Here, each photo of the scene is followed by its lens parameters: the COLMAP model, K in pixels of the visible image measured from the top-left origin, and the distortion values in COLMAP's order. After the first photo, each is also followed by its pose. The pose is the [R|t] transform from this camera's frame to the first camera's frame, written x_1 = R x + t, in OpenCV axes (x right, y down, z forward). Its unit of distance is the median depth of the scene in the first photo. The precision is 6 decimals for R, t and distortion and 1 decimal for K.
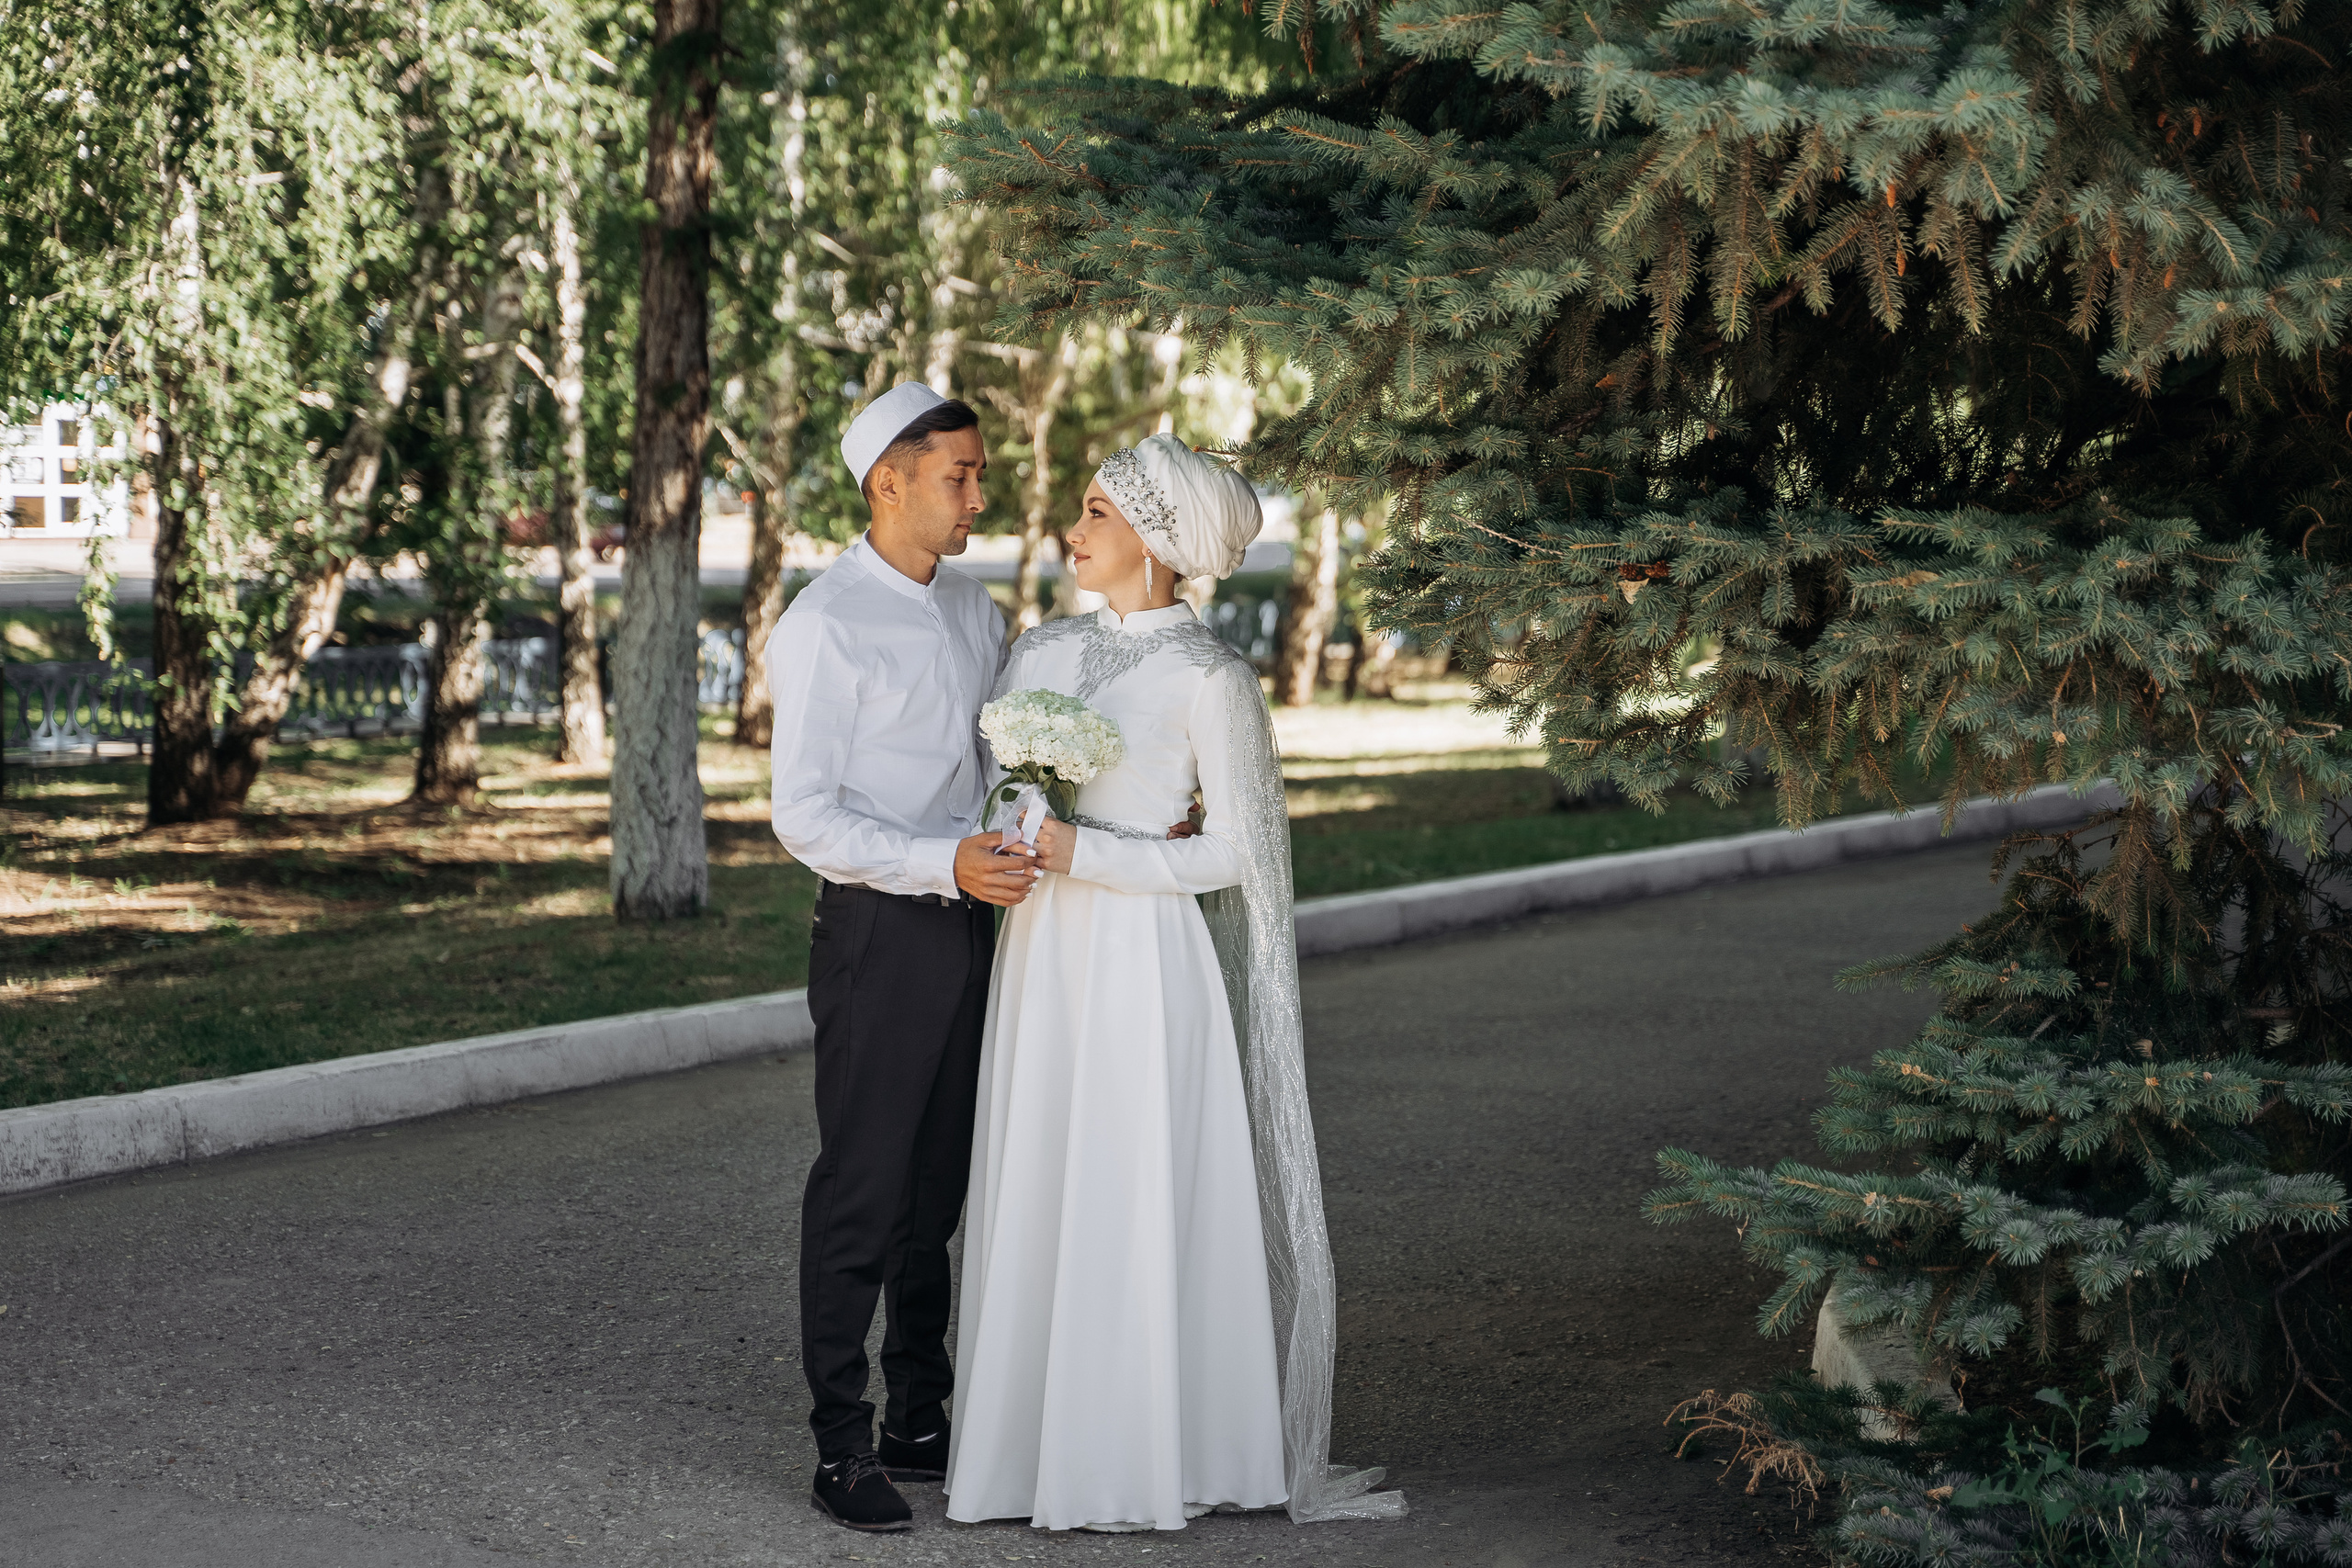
lens RADIAL K [[4511.8, 0, 1262.3], [0, 4511.8, 783.8], [0, 0, 1]] dist [0.328824, 0.083893]
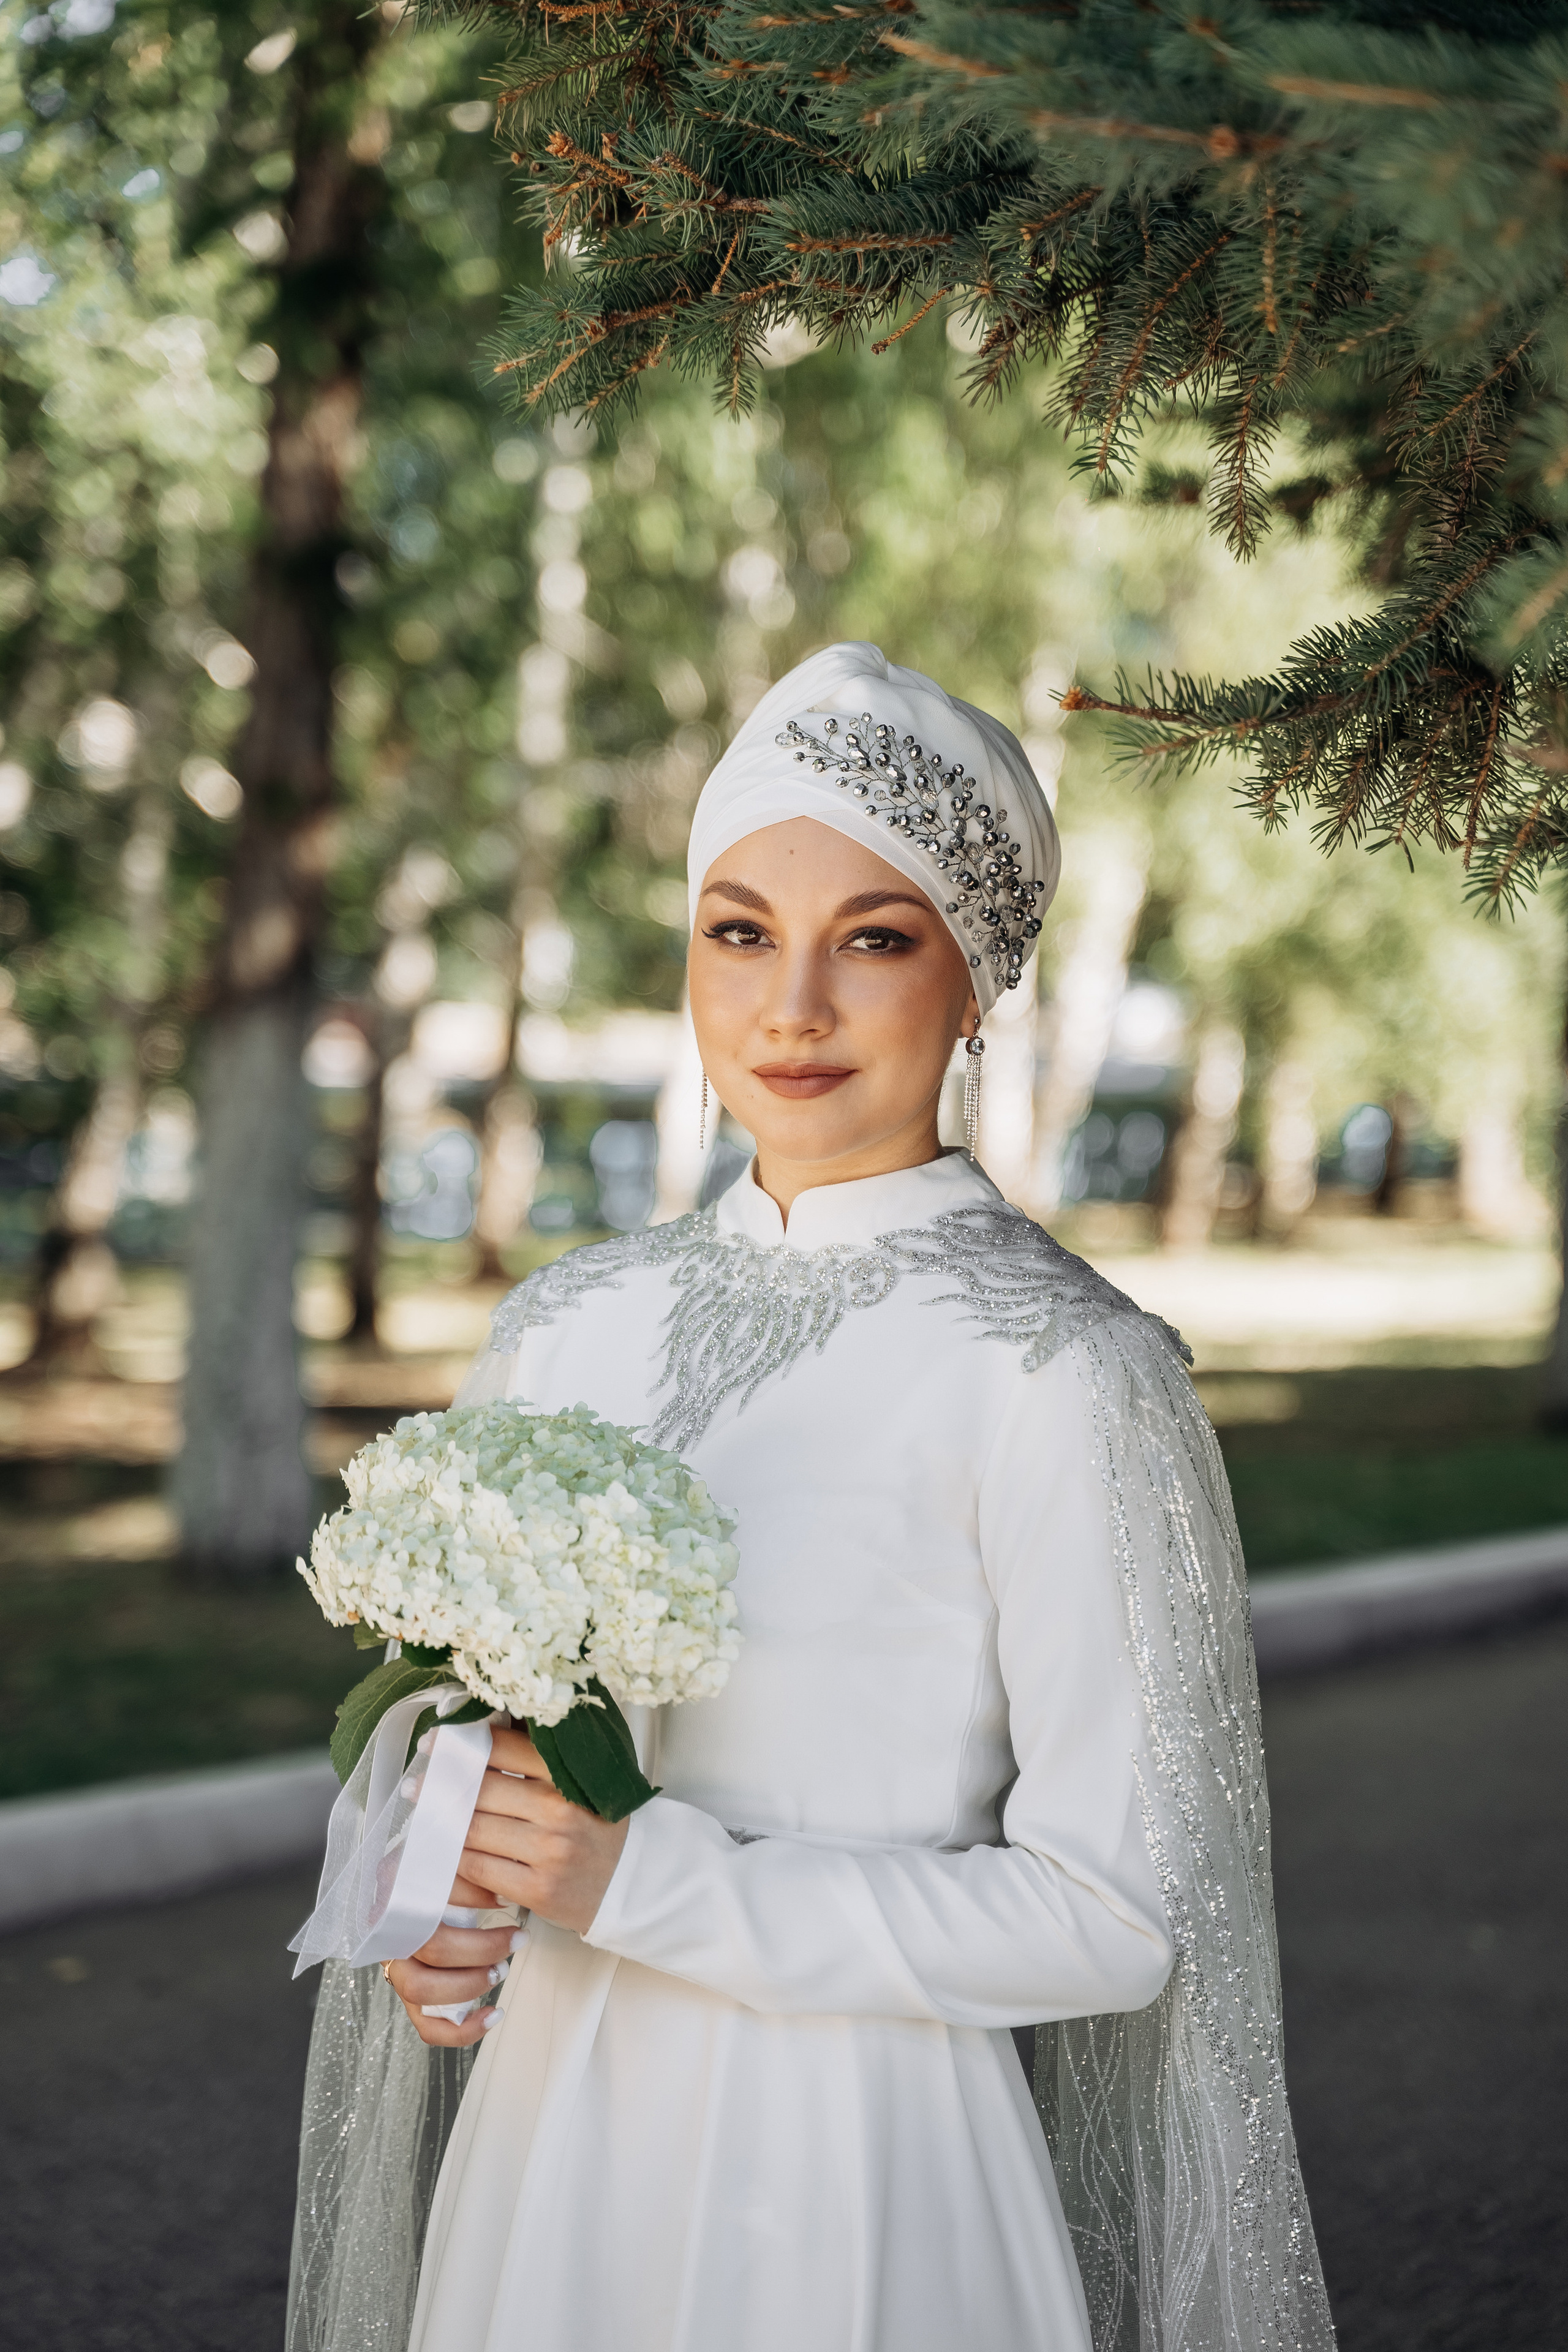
lens RADIAL K [[4826.4, 0, 784.0], [0, 4826.4, 1176.0], [0, 0, 1]] dist [0.331096, 0.007377]
pose [[0.997201, 0.028737, -0.069020, -0.003357], [-0.030541, 0.999215, -0.025225, -0.010309], [0.068241, 0.027262, 0.997296, 0.216716]]
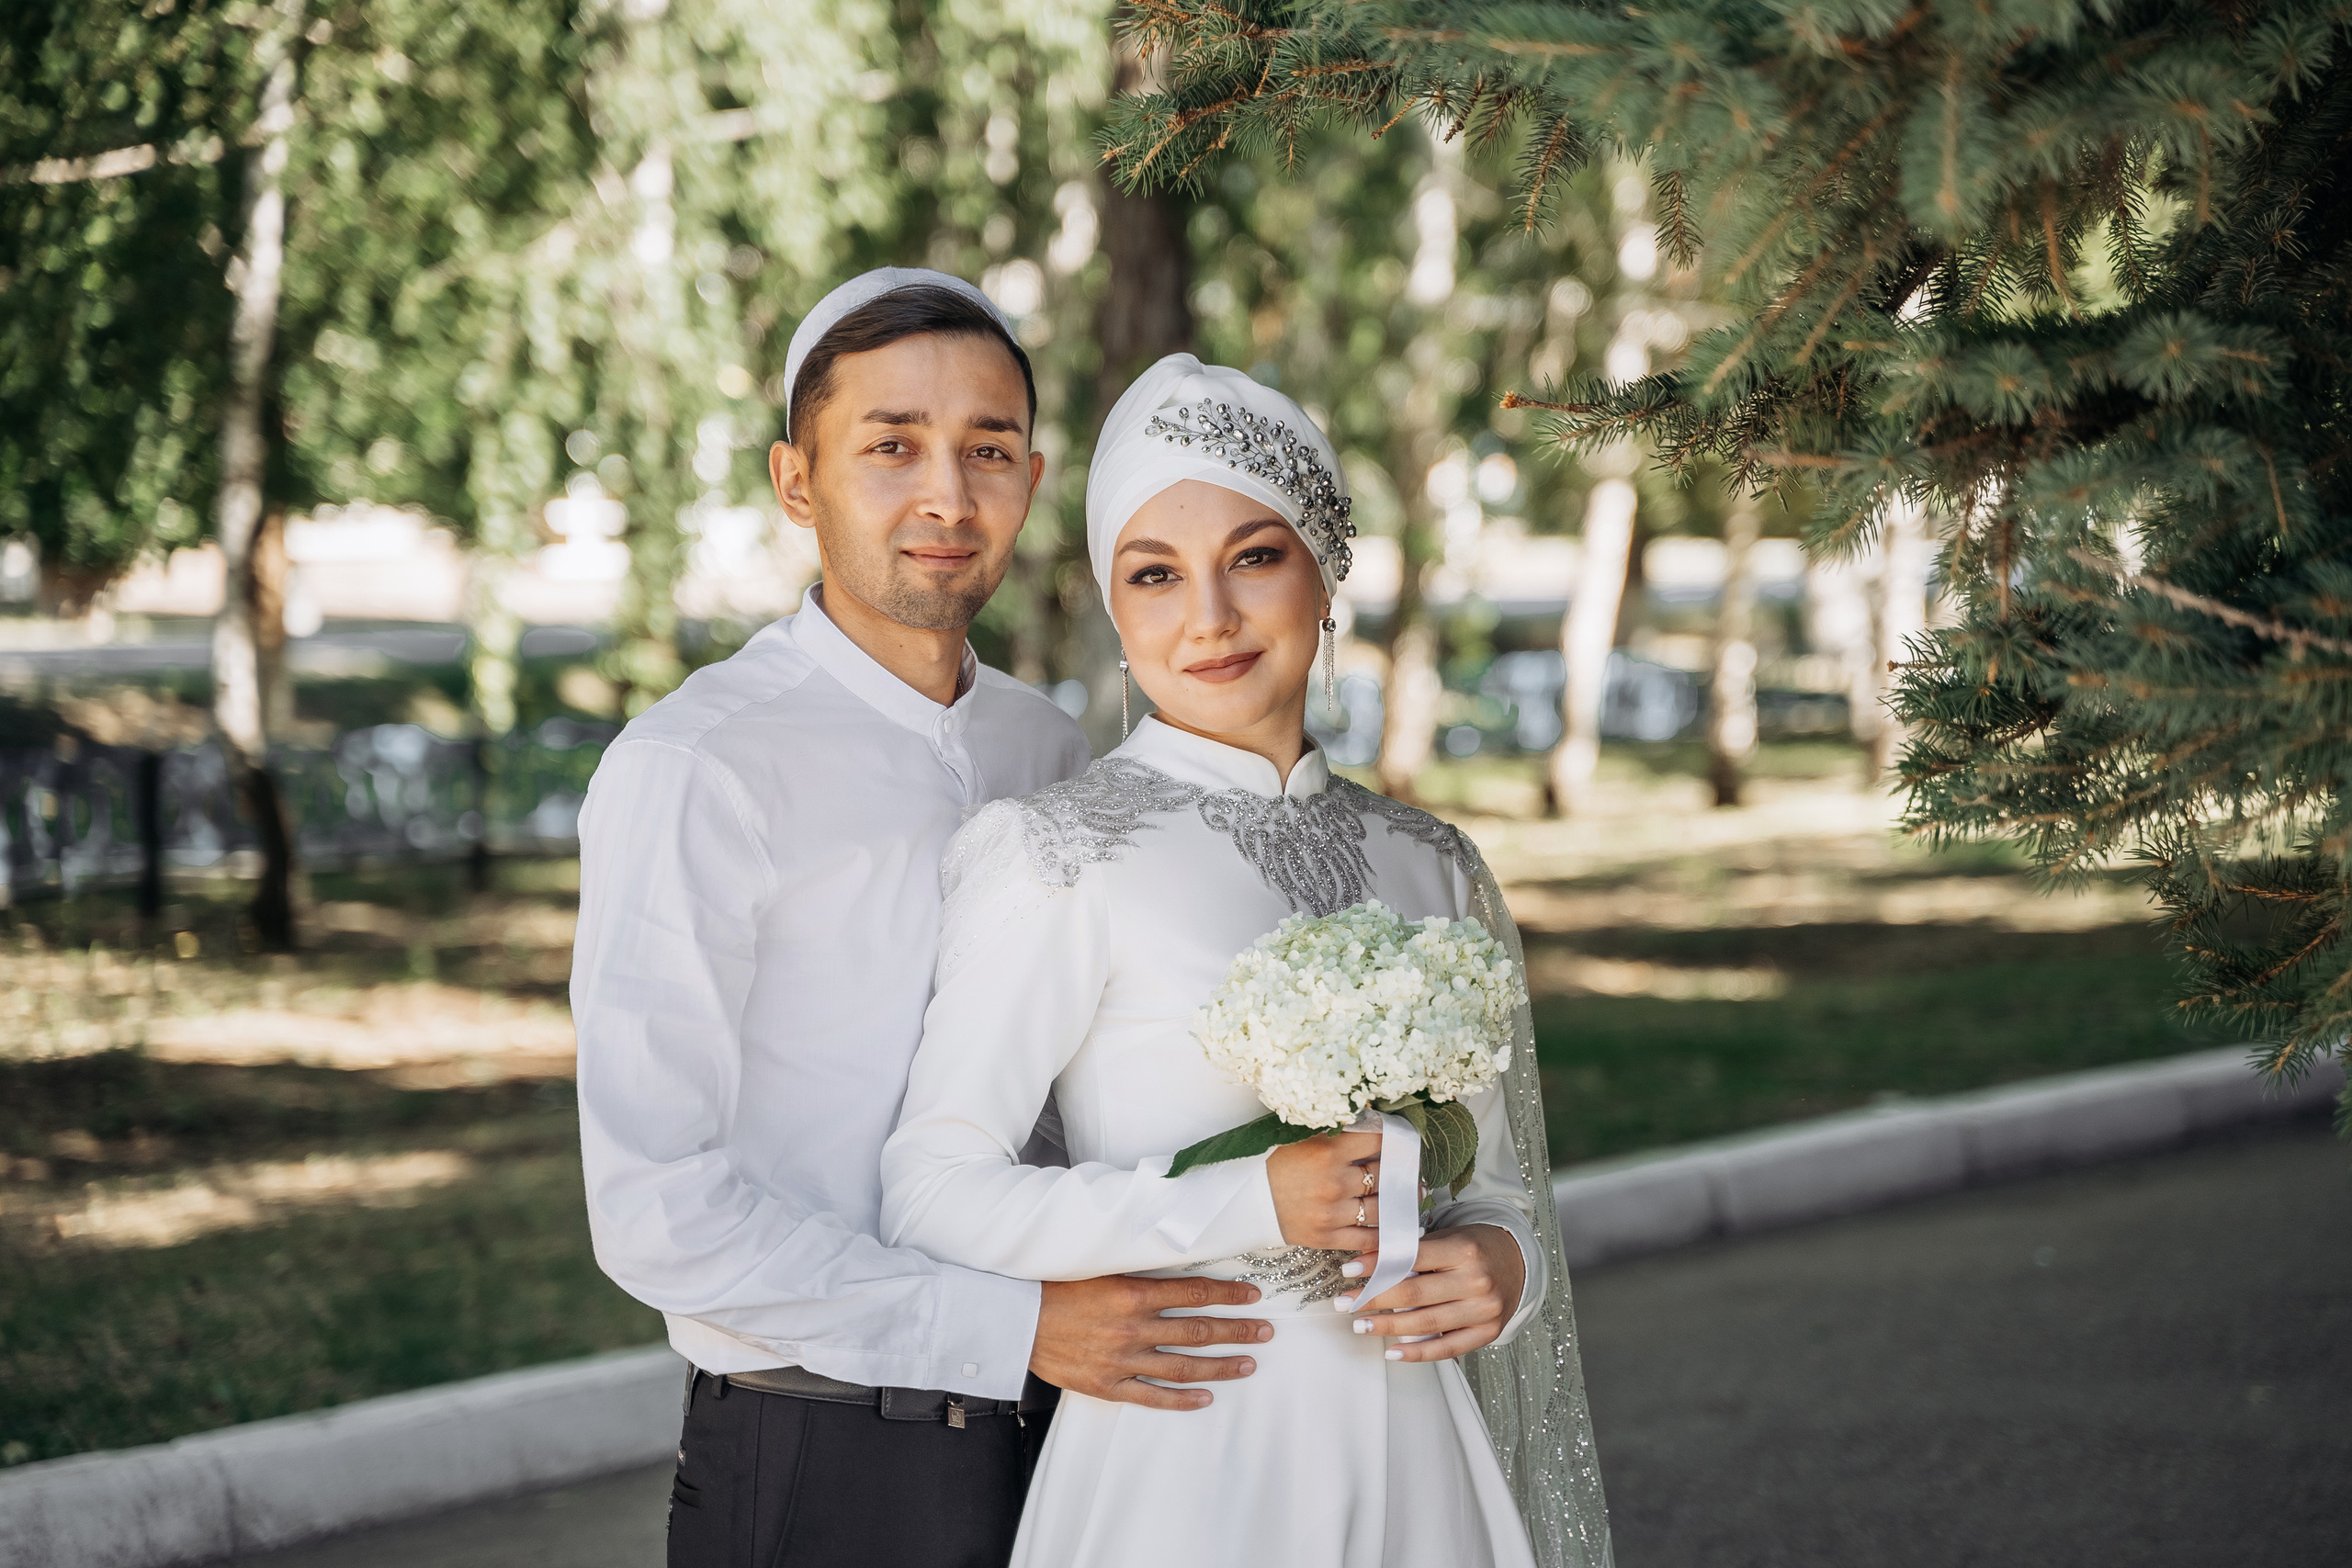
lens RADIAL K [[4882.8, 0, 1175.9], [0, 4882.8, 837.6], [0, 0, 1]] dist [0.282139, -0.373060]
pose [[0.983102, -0.003644, -0.183021, 0.013128], [0.004554, 0.999979, 0.004555, -0.011431], [0.183001, -0.005311, 0.983098, 0.175823]]
